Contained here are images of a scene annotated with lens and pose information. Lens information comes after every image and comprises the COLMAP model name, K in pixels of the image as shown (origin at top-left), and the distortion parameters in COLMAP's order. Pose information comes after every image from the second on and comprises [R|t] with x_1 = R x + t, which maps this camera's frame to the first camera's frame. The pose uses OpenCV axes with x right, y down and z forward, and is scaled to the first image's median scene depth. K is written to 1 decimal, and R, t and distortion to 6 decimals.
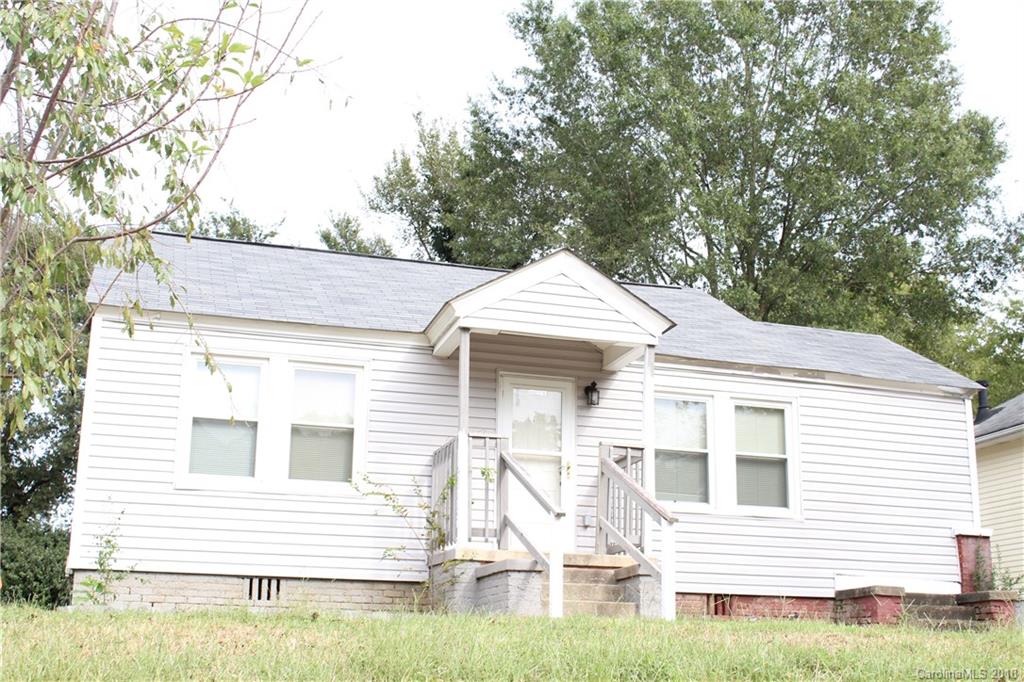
lens RADIAL K [[1310.6, 0, 511.2], [0, 1310.6, 344.5], [0, 0, 1]] dist [-0.052371, 0.000000]
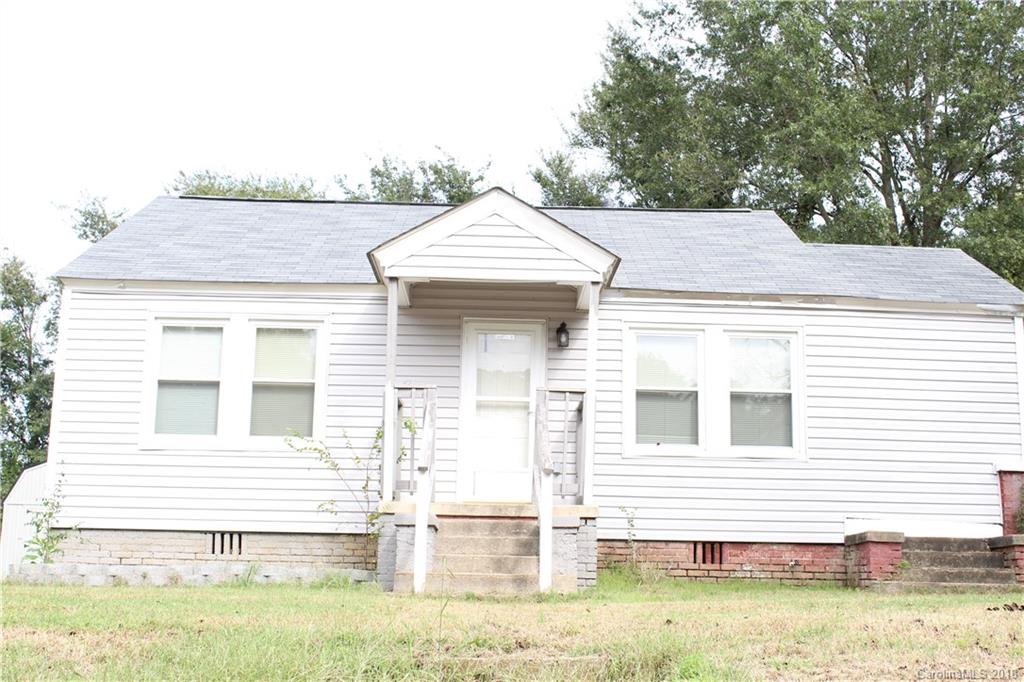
lens RADIAL K [[1310.6, 0, 508.5], [0, 1310.6, 341.8], [0, 0, 1]] dist [-0.052371, 0.000000]
pose [[0.963624, -0.051032, -0.262343, 0.275612], [0.064130, 0.997074, 0.041602, 0.000095], [0.259452, -0.056912, 0.964078, 0.067478]]
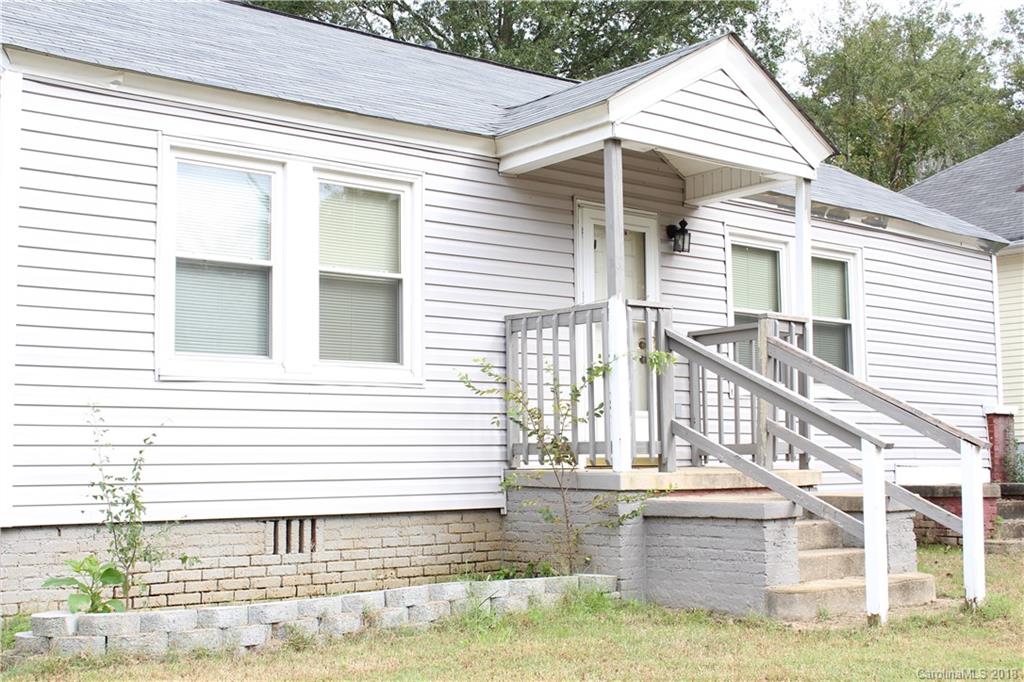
lens RADIAL K [[1310.6, 0, 513.2], [0, 1310.6, 337.5], [0, 0, 1]] dist [-0.052371, 0.000000]
pose [[0.919934, 0.013703, 0.391833, -0.308786], [-0.076738, 0.986353, 0.145671, -0.005922], [-0.384489, -0.164076, 0.908431, 0.367249]]
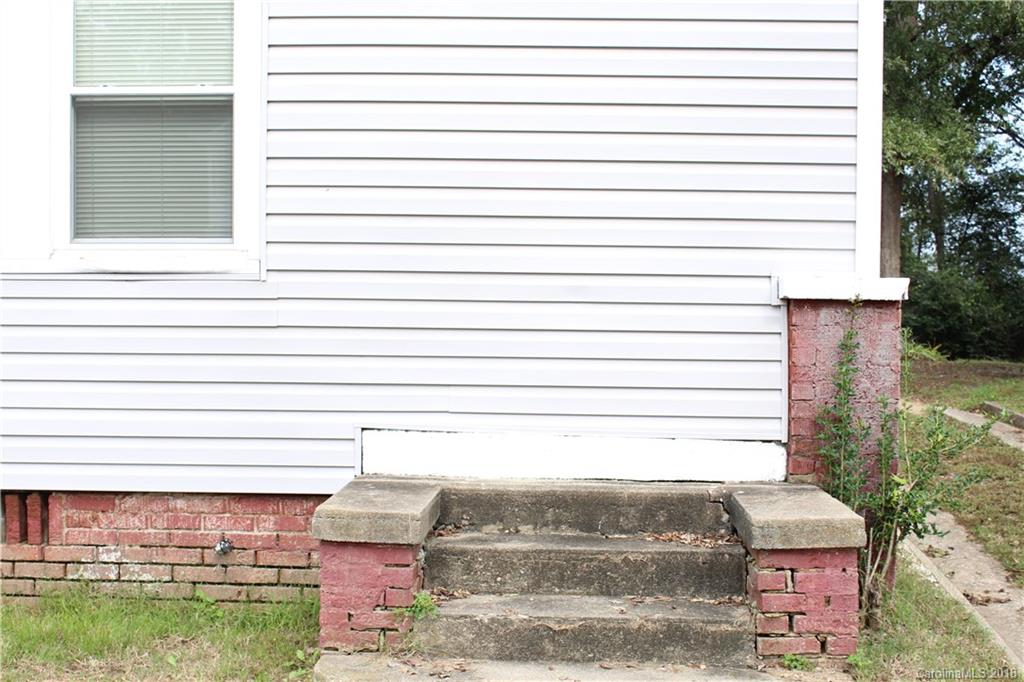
lens RADIAL K [[1310.6, 0, 511.5], [0, 1310.6, 343.6], [0, 0, 1]] dist [-0.052371, 0.000000]
pose [[0.948676, -0.004907, -0.316211, 0.408006], [0.090010, 0.962716, 0.255100, 0.072560], [0.303170, -0.270469, 0.913748, 0.725701]]
